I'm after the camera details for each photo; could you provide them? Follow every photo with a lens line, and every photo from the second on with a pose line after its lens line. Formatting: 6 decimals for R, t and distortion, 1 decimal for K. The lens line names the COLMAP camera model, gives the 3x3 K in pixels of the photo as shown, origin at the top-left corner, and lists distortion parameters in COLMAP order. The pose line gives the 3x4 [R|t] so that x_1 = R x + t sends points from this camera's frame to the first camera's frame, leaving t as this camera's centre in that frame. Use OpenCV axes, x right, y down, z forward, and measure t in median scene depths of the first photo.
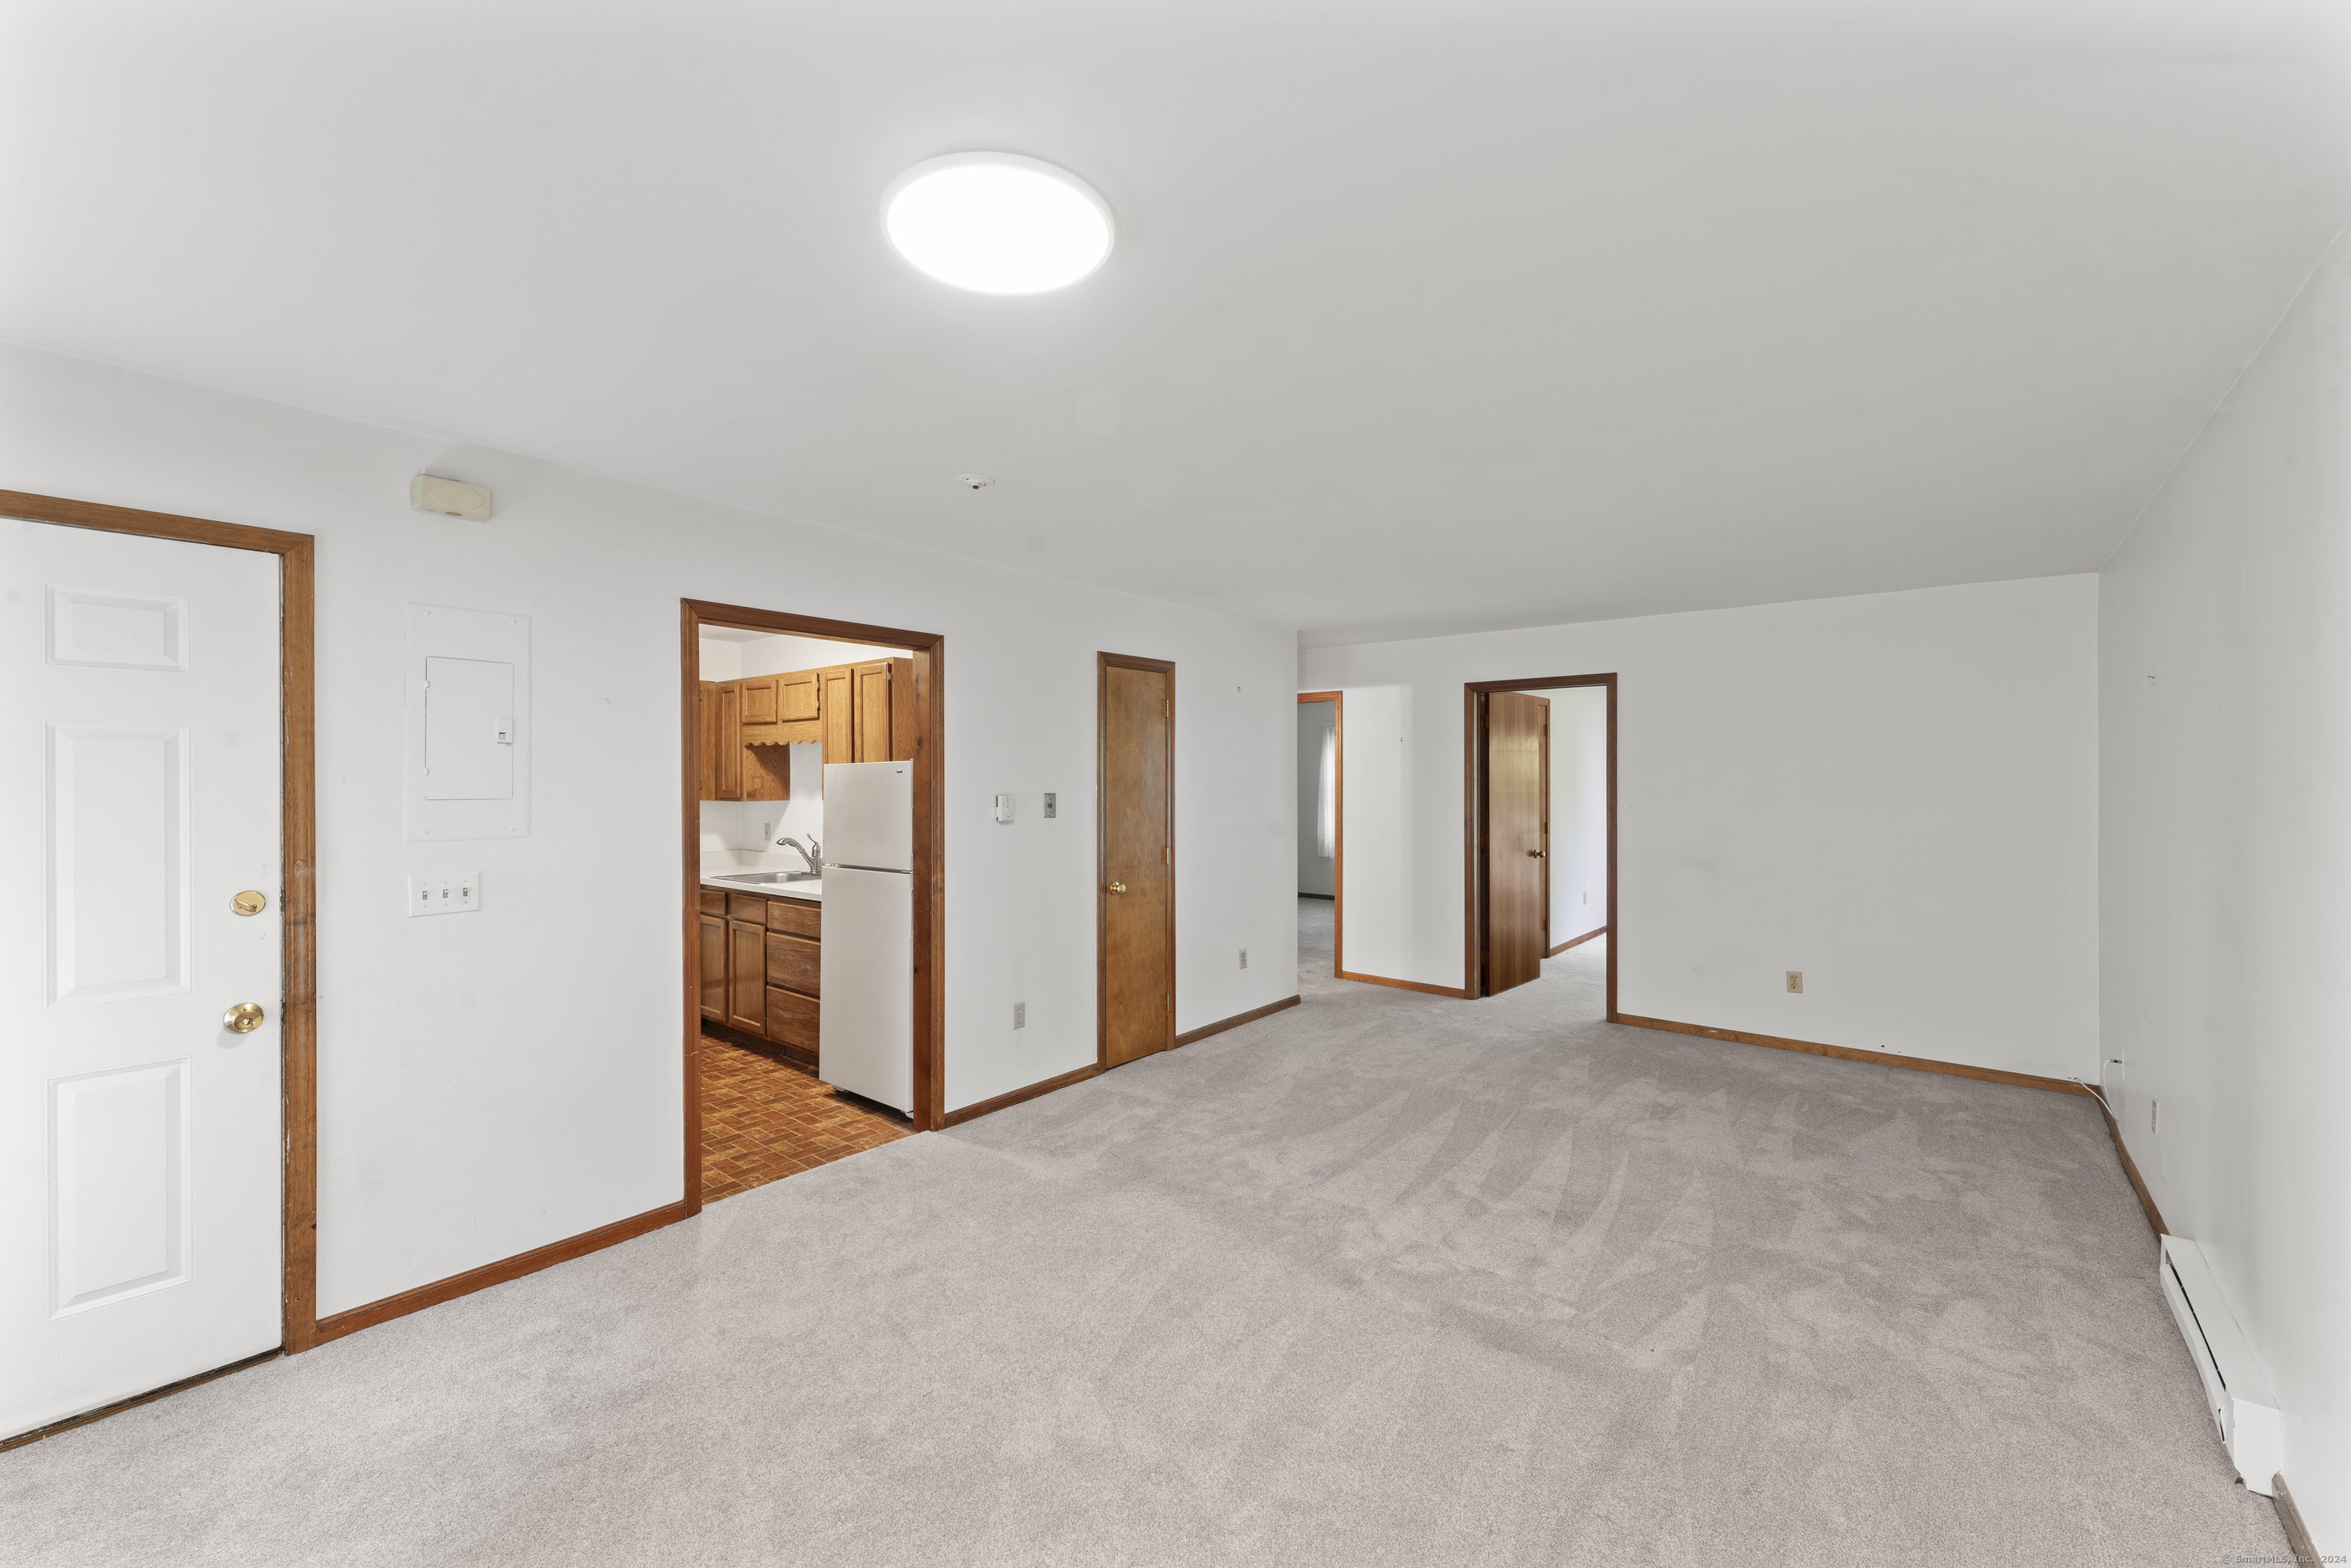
lens RADIAL K [[949.5, 0, 1181.6], [0, 949.5, 780.4], [0, 0, 1]] dist [-0.000859, -0.000378]
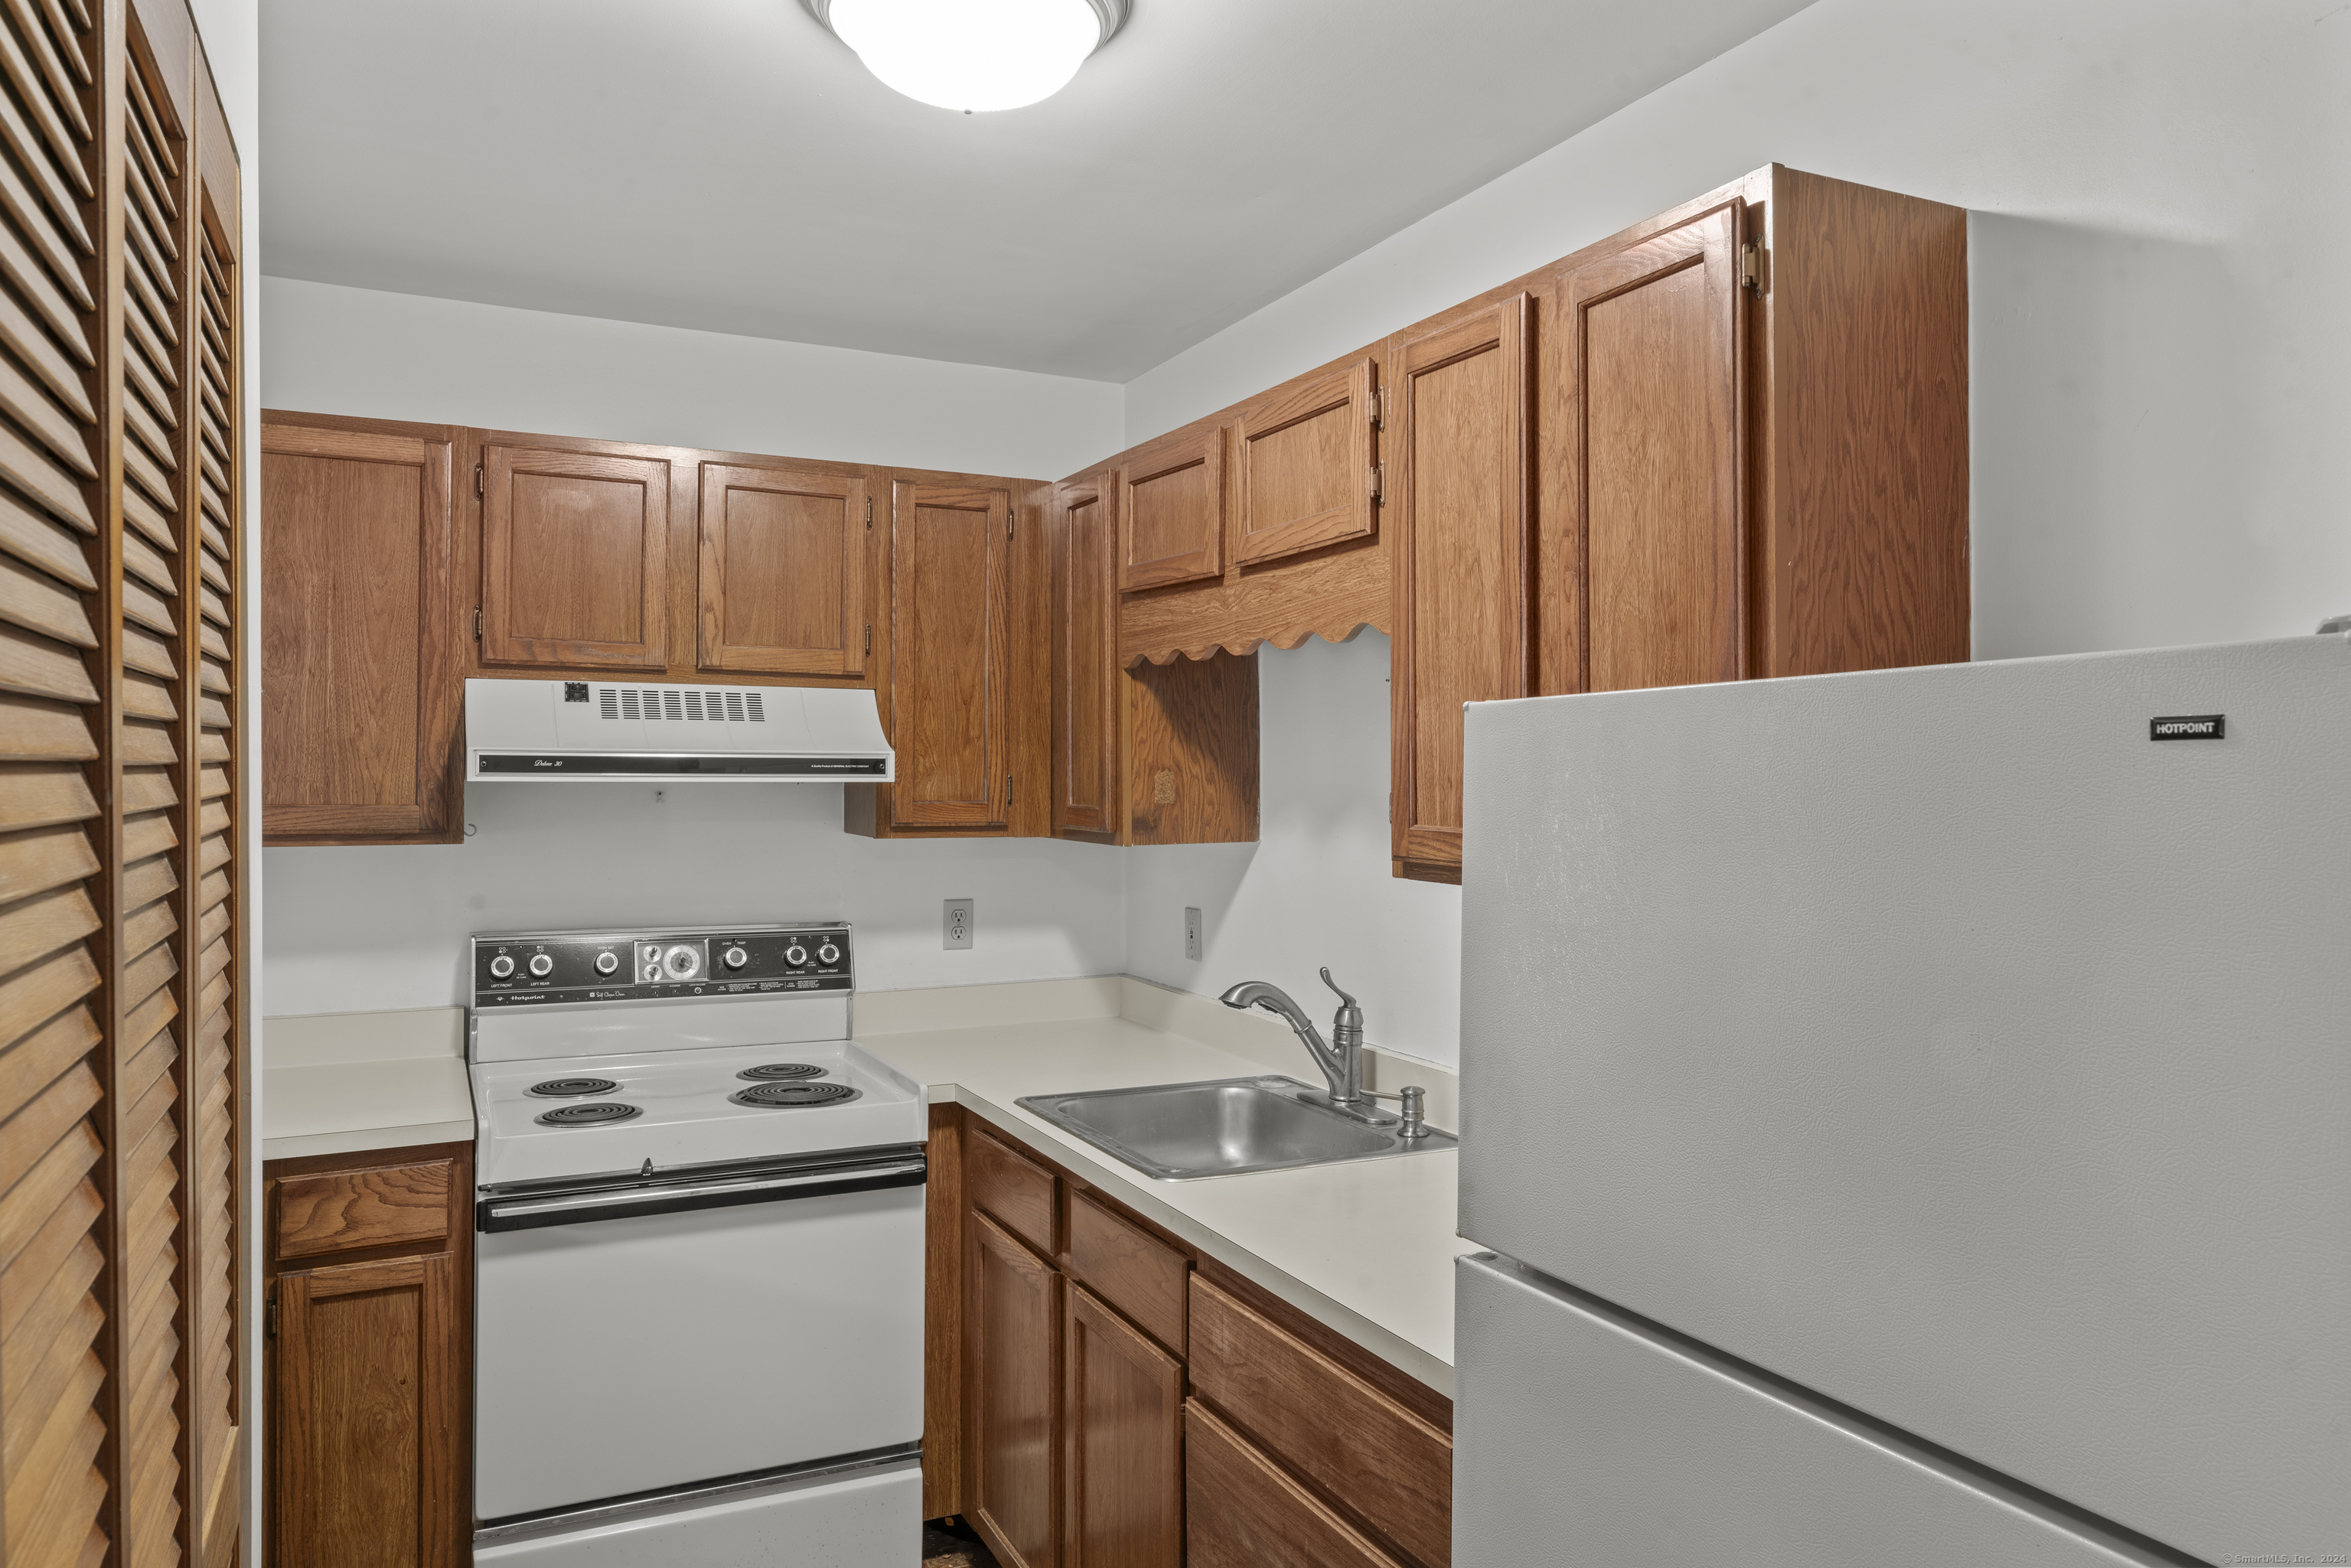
lens RADIAL K [[1534.7, 0, 1177.3], [0, 1534.7, 767.6], [0, 0, 1]] dist [0.000901, 0.001904]
pose [[0.911723, 0.000999, -0.410804, -0.252182], [-0.002781, 0.999989, -0.003739, -0.001932], [0.410796, 0.004552, 0.911716, 0.580499]]
